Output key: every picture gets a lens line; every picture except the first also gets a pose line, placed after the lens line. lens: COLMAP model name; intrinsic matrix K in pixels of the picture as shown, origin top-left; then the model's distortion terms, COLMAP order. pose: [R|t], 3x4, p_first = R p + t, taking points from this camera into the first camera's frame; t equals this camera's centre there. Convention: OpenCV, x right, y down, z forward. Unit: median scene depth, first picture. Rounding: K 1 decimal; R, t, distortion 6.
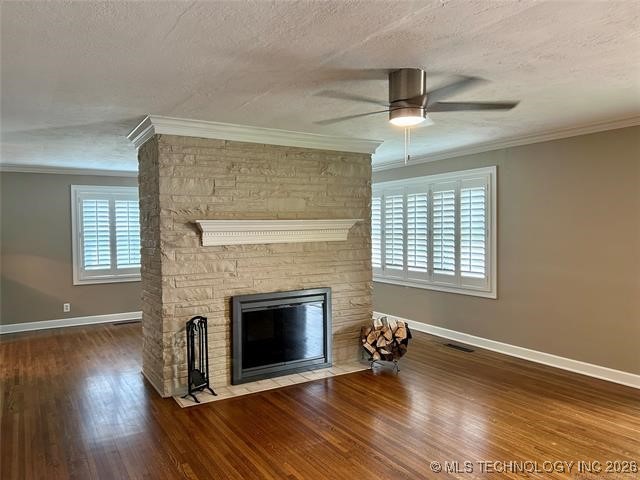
lens RADIAL K [[478.9, 0, 318.9], [0, 478.9, 241.4], [0, 0, 1]] dist [0.063239, -0.009721]
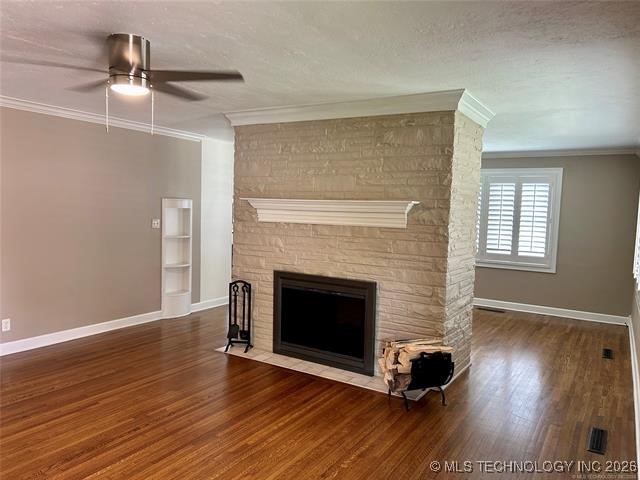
lens RADIAL K [[478.9, 0, 303.4], [0, 478.9, 240.4], [0, 0, 1]] dist [0.063239, -0.009721]
pose [[0.434725, 0.088521, -0.896202, 0.750317], [-0.064757, 0.995654, 0.066933, -0.025461], [0.898232, 0.028938, 0.438568, 0.555445]]
